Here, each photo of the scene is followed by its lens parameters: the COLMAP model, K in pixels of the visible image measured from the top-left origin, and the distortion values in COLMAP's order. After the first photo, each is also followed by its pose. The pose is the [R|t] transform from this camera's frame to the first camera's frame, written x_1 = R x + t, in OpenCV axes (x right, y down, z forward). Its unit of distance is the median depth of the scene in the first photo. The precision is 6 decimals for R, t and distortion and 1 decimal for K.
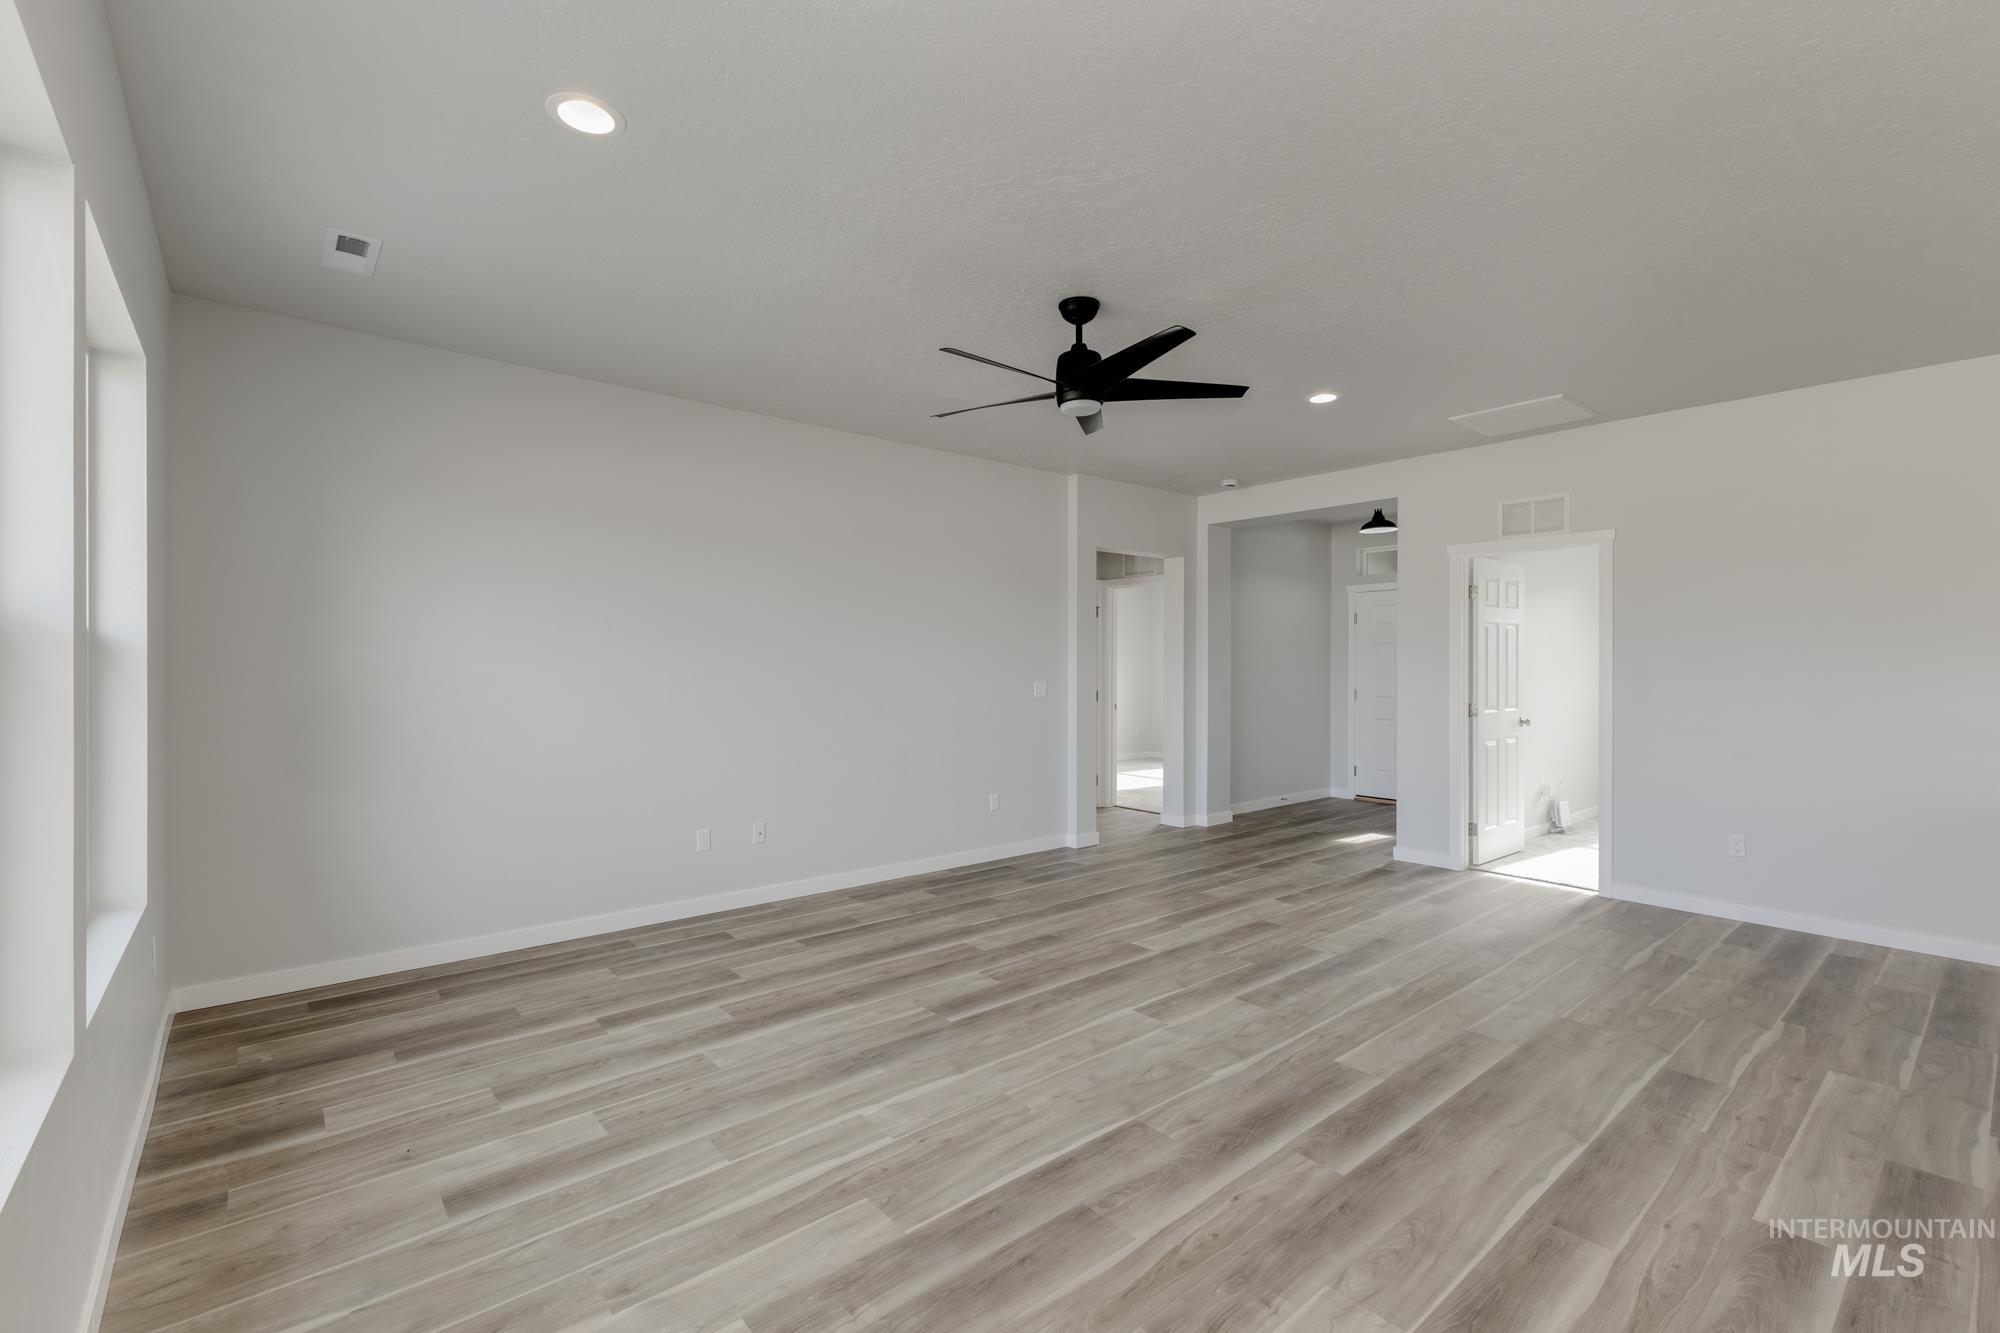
lens RADIAL K [[894.2, 0, 1005.8], [0, 894.2, 672.6], [0, 0, 1]] dist [0.009589, -0.000444]
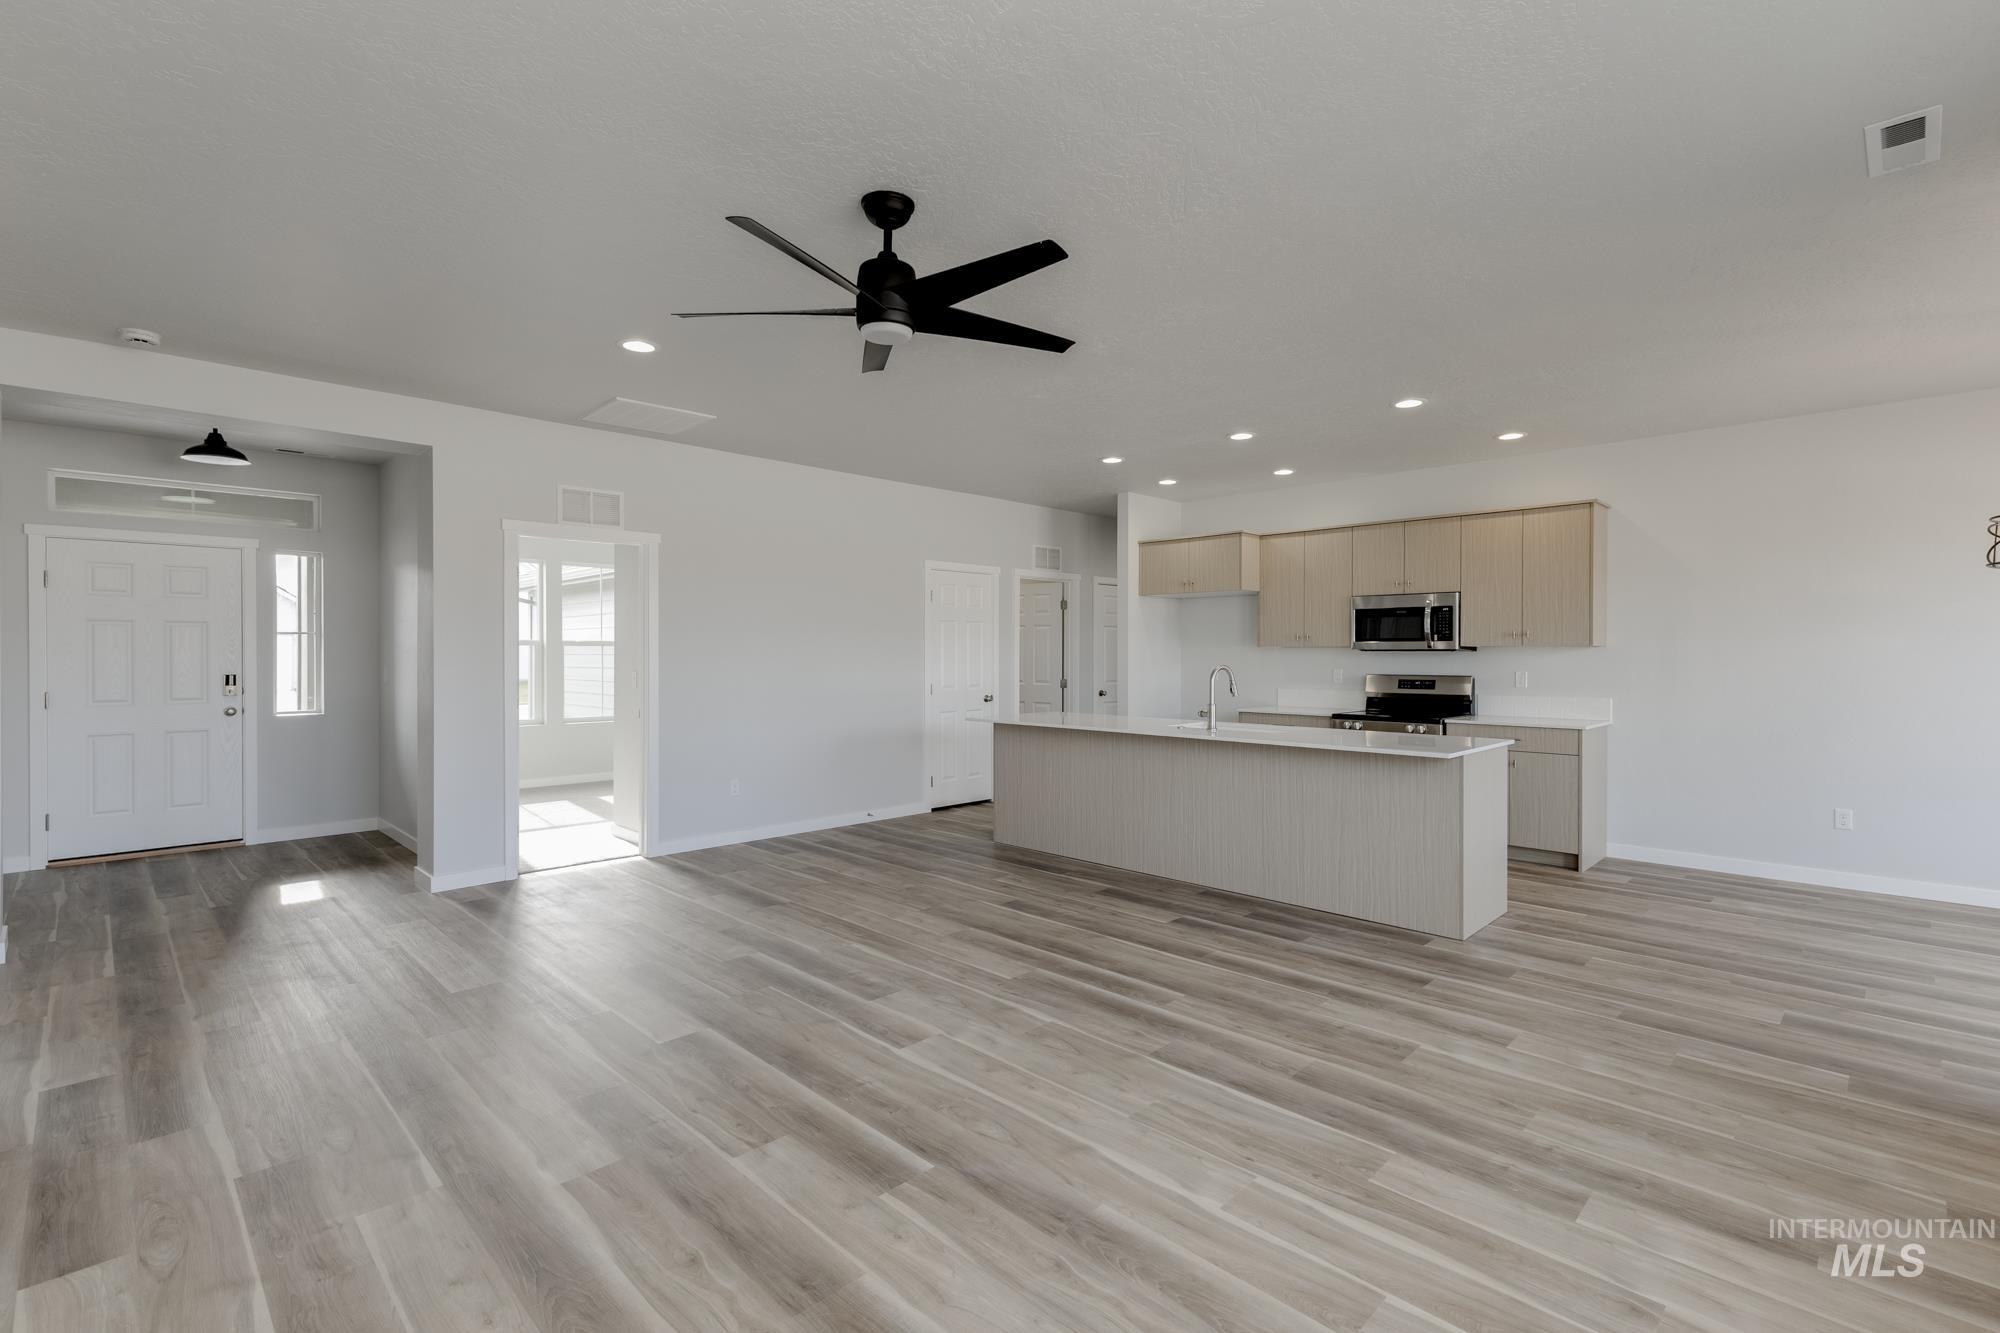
lens RADIAL K [[894.2, 0, 1004.3], [0, 894.2, 651.8], [0, 0, 1]] dist [0.009589, -0.000444]
pose [[-0.090411, 0.000975, 0.995904, -0.850173], [0.007798, 0.999970, -0.000271, -0.009475], [-0.995874, 0.007741, -0.090416, 1.128139]]
